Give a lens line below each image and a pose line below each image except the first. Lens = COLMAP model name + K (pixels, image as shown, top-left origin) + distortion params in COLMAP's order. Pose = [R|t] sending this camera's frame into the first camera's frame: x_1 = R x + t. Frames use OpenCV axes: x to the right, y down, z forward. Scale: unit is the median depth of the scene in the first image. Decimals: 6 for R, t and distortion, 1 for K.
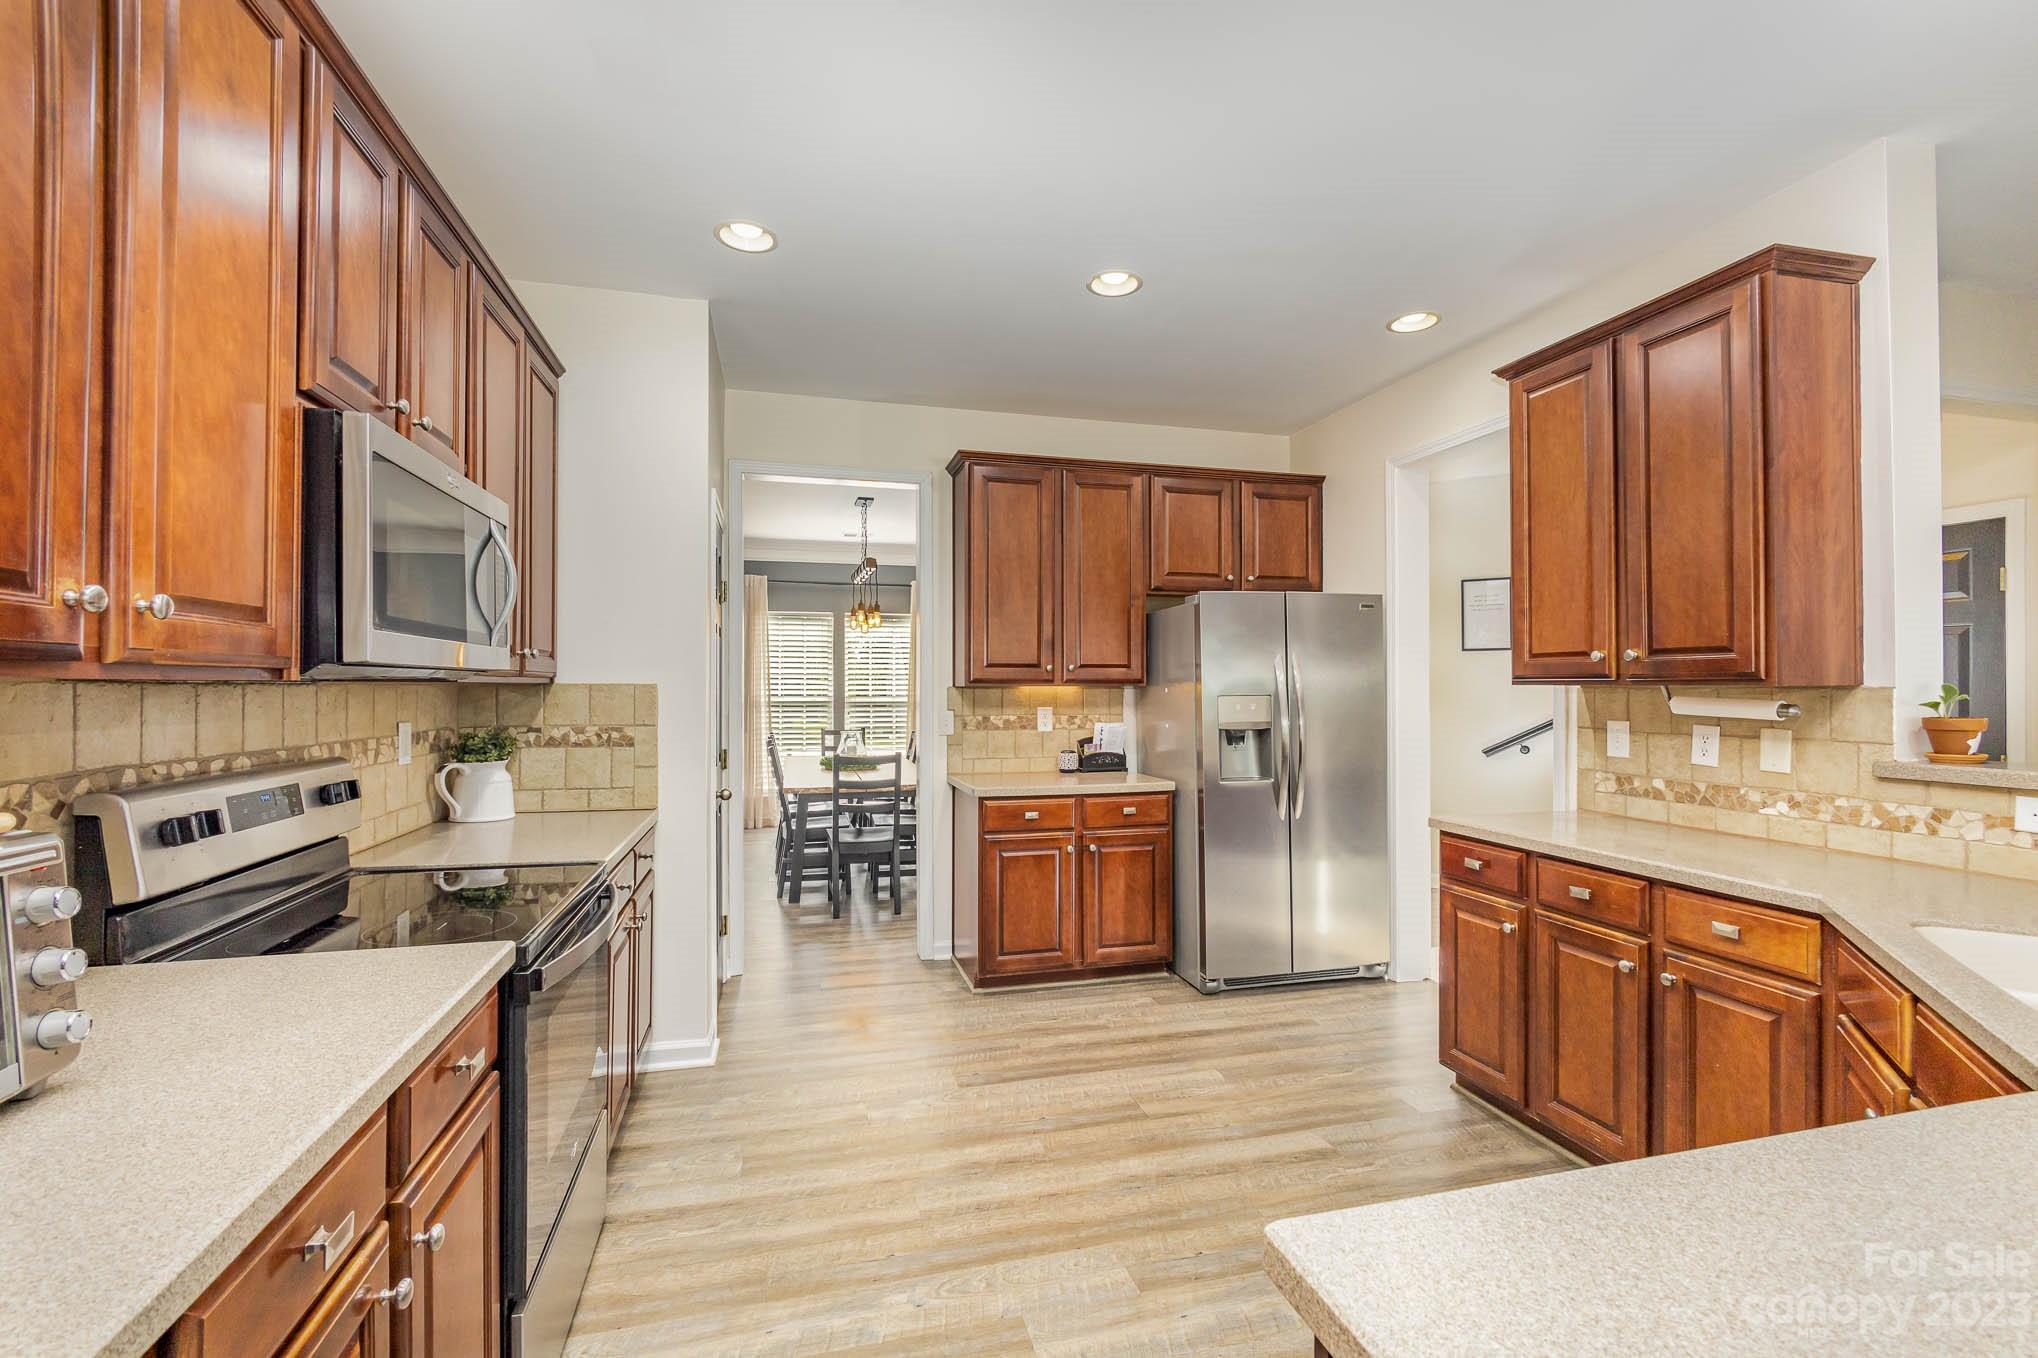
lens RADIAL K [[896.1, 0, 1019.0], [0, 896.1, 679.0], [0, 0, 1]] dist [-0.000707, -0.000101]
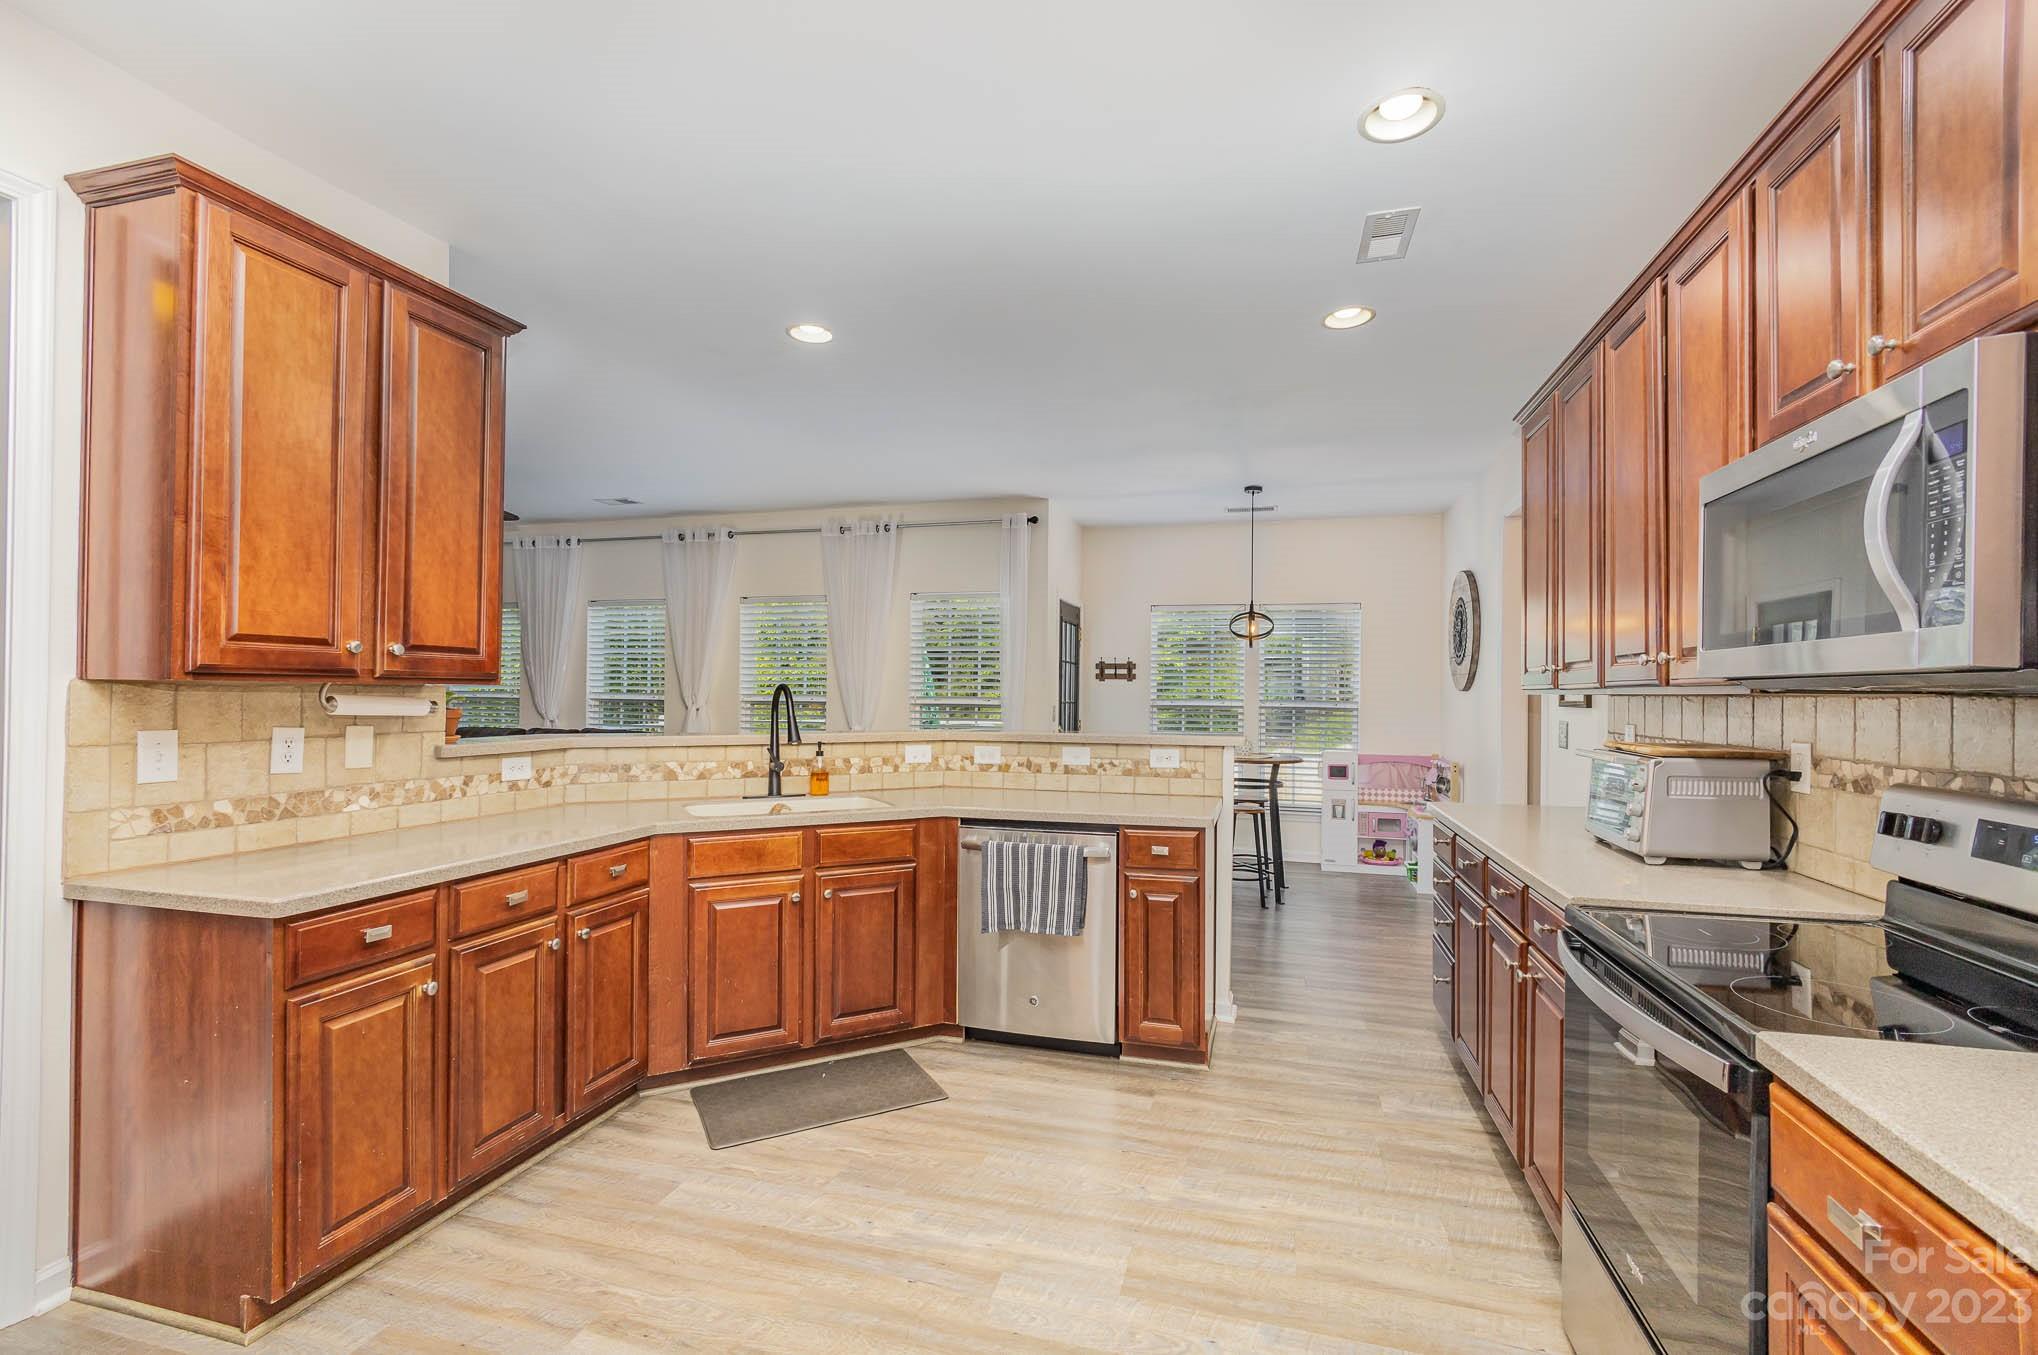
lens RADIAL K [[896.1, 0, 1019.0], [0, 896.1, 677.5], [0, 0, 1]] dist [-0.000707, -0.000101]
pose [[-0.861517, -0.000578, 0.507729, -0.313403], [-0.014309, 0.999630, -0.023141, 0.013275], [-0.507527, -0.027201, -0.861206, 1.459128]]
